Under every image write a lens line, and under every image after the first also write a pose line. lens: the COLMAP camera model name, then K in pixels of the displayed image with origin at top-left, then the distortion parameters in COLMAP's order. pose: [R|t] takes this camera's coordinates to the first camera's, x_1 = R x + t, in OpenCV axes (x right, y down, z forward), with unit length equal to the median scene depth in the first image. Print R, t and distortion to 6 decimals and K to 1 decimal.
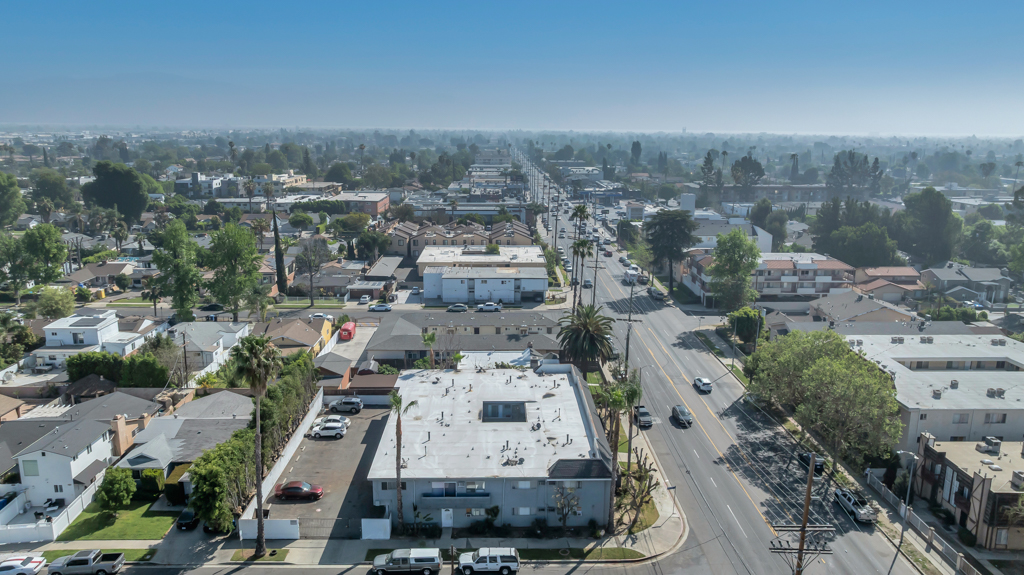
lens RADIAL K [[720.4, 0, 516.5], [0, 720.4, 283.0], [0, 0, 1]] dist [-0.020093, 0.006094]
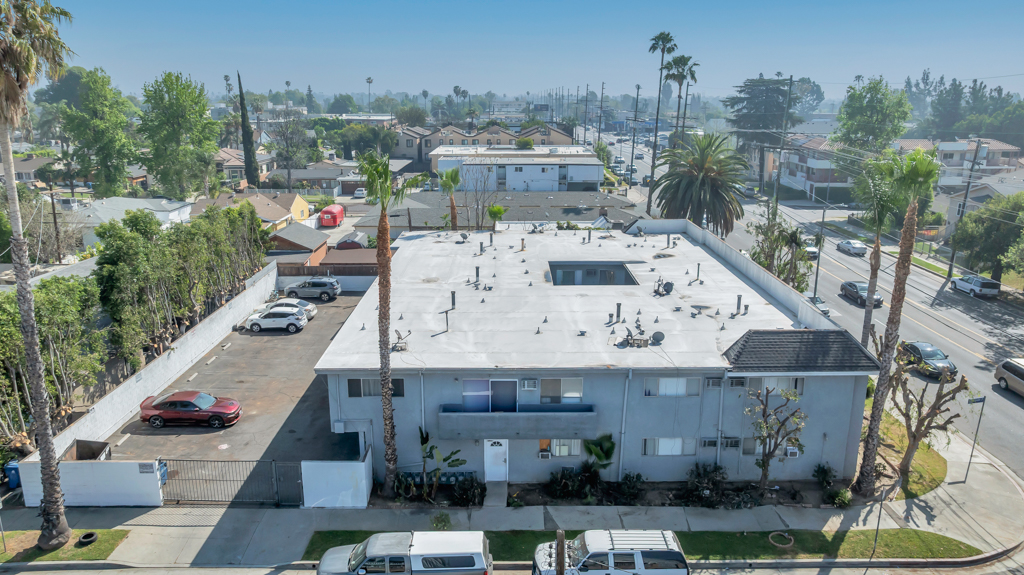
lens RADIAL K [[720.4, 0, 516.5], [0, 720.4, 283.0], [0, 0, 1]] dist [-0.020093, 0.006094]
pose [[0.999816, -0.001280, -0.019120, -0.059064], [0.002039, 0.999209, 0.039727, 0.155592], [0.019054, -0.039758, 0.999028, 0.437649]]
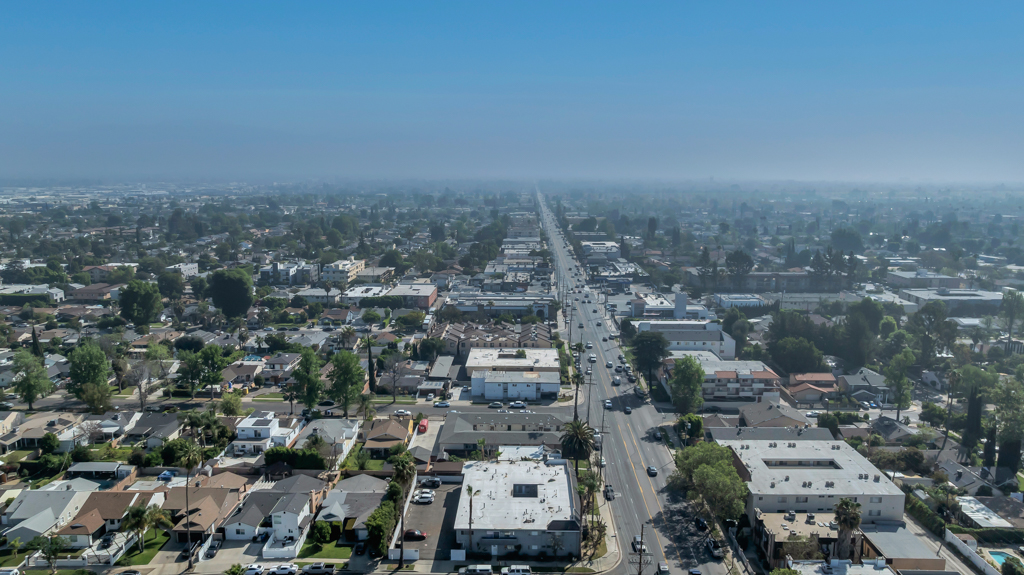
lens RADIAL K [[720.4, 0, 516.5], [0, 720.4, 283.0], [0, 0, 1]] dist [-0.020093, 0.006094]
pose [[0.999084, 0.004121, -0.042598, 0.032318], [-0.006523, 0.998387, -0.056404, -0.218207], [0.042297, 0.056630, 0.997499, -0.747758]]
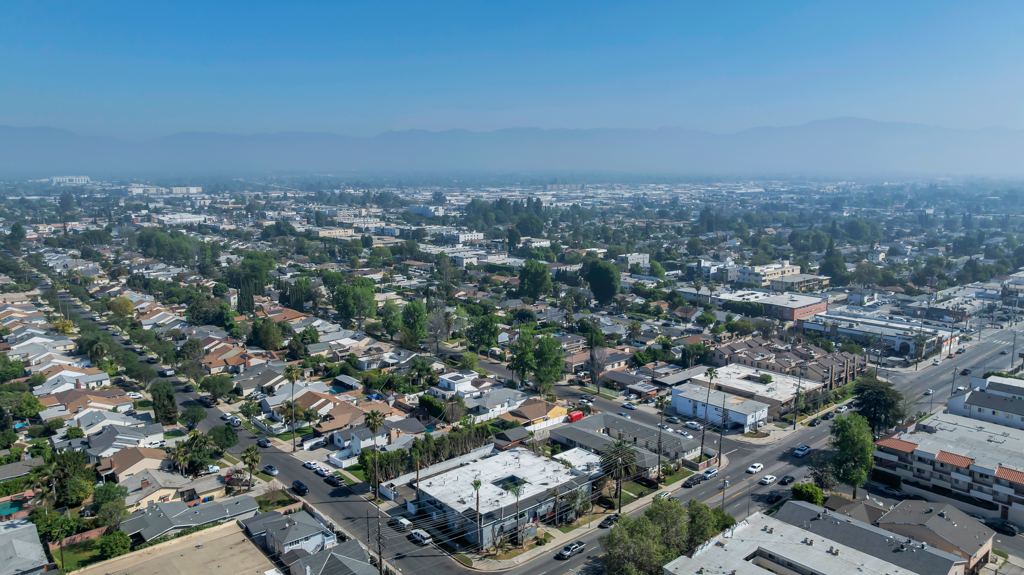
lens RADIAL K [[720.4, 0, 516.5], [0, 720.4, 283.0], [0, 0, 1]] dist [-0.020093, 0.006094]
pose [[0.635561, 0.113211, -0.763705, 1.266865], [-0.155572, 0.987679, 0.016944, -0.339015], [0.756214, 0.108043, 0.645342, -0.213204]]
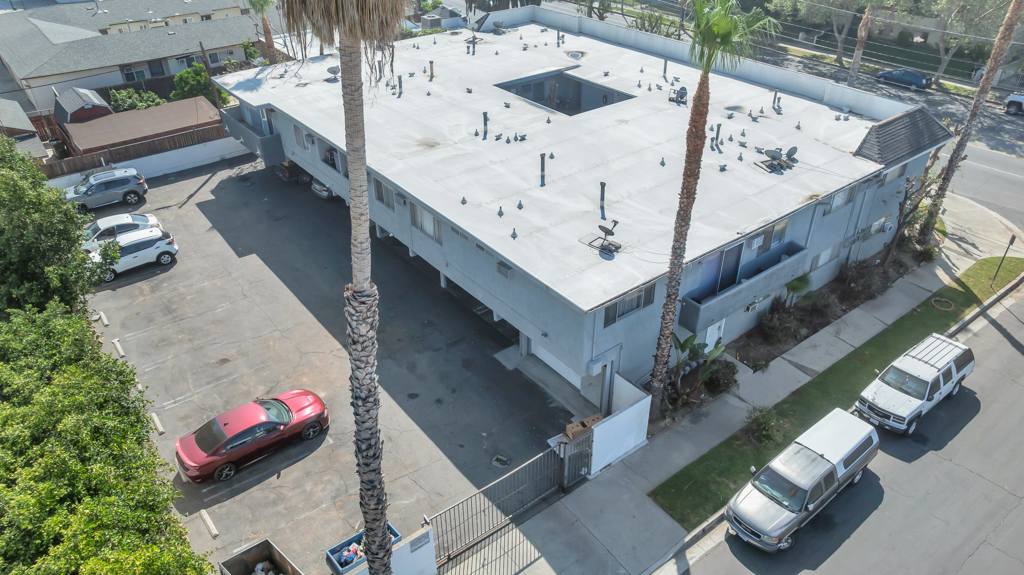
lens RADIAL K [[720.4, 0, 516.5], [0, 720.4, 283.0], [0, 0, 1]] dist [-0.020093, 0.006094]
pose [[0.801980, -0.329775, 0.498073, -0.295431], [0.136227, 0.912800, 0.385018, 0.103217], [-0.581610, -0.240925, 0.776971, 0.595058]]
